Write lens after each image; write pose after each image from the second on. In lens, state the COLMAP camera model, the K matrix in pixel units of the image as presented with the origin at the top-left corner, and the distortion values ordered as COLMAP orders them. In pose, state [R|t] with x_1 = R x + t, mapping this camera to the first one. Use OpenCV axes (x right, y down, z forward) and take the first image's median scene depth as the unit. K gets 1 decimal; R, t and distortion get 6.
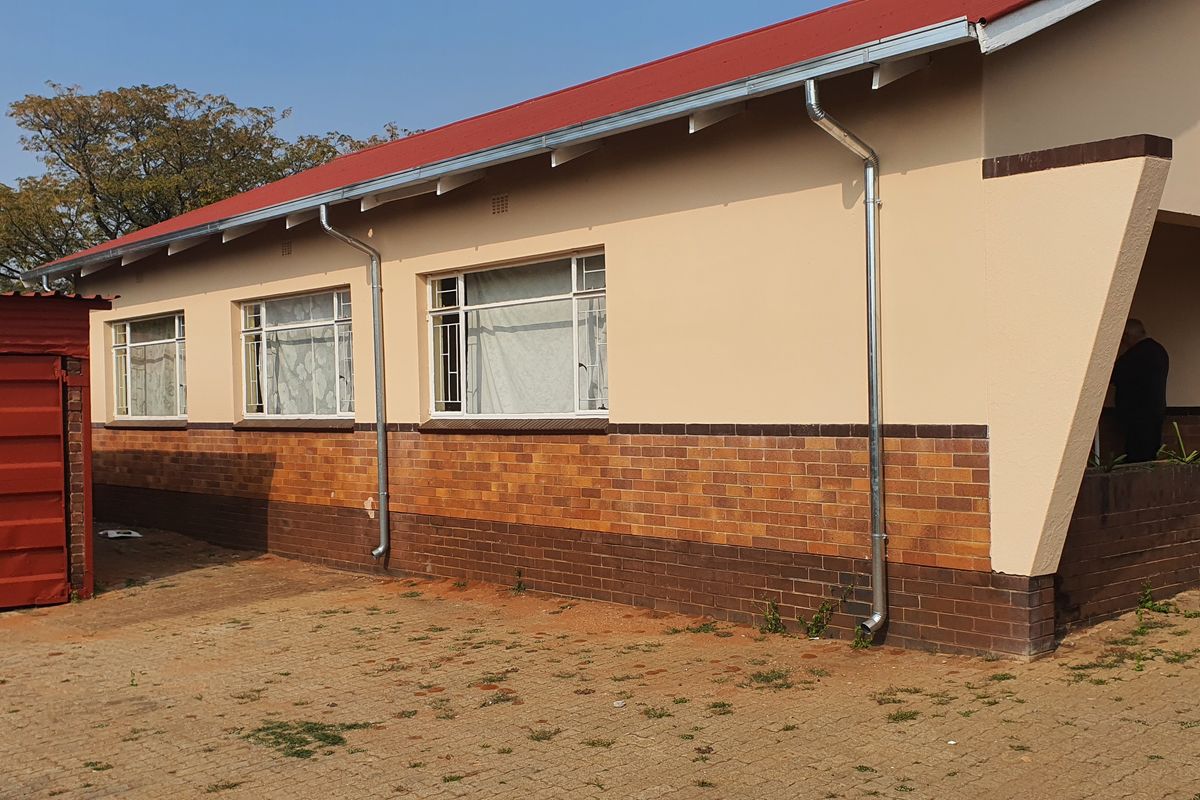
lens RADIAL K [[1308.2, 0, 571.6], [0, 1308.2, 402.0], [0, 0, 1]] dist [0.217859, -0.610707]
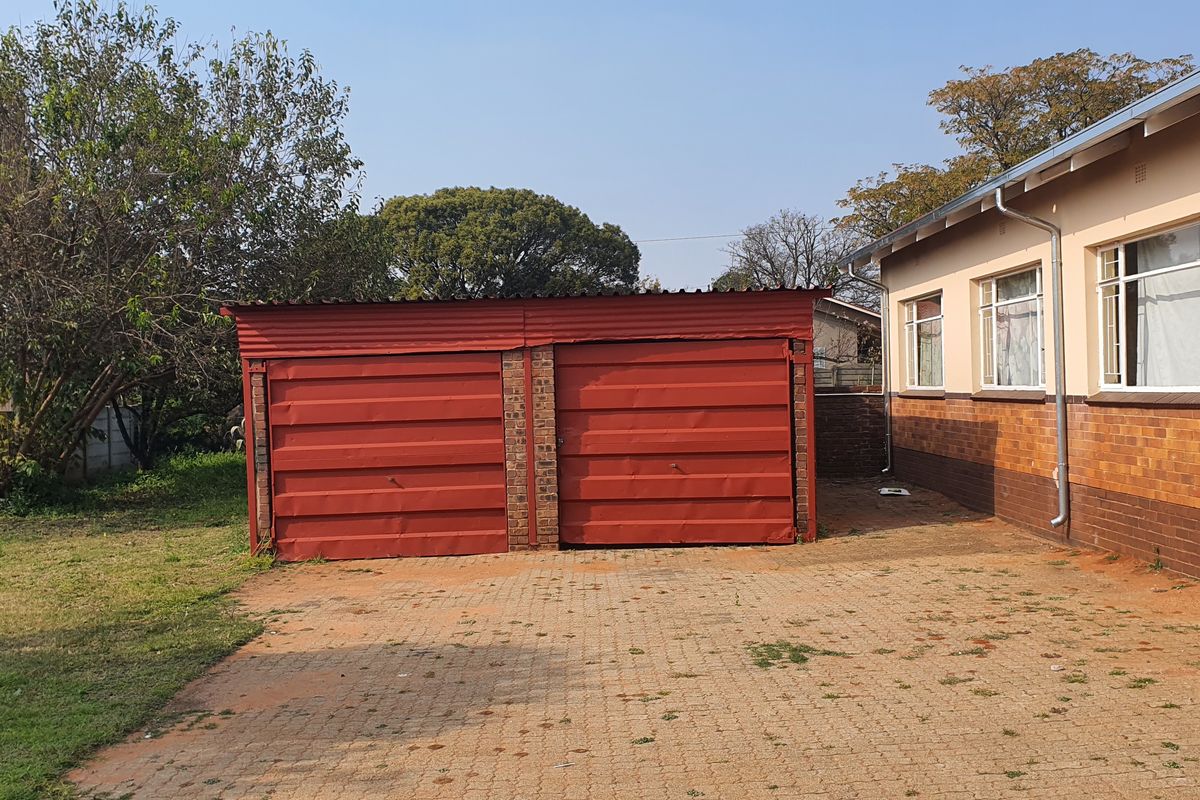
lens RADIAL K [[1308.2, 0, 571.6], [0, 1308.2, 402.0], [0, 0, 1]] dist [0.217859, -0.610707]
pose [[0.756151, 0.006152, -0.654369, 0.247259], [0.011443, 0.999679, 0.022621, -0.006421], [0.654298, -0.024593, 0.755837, -0.027356]]
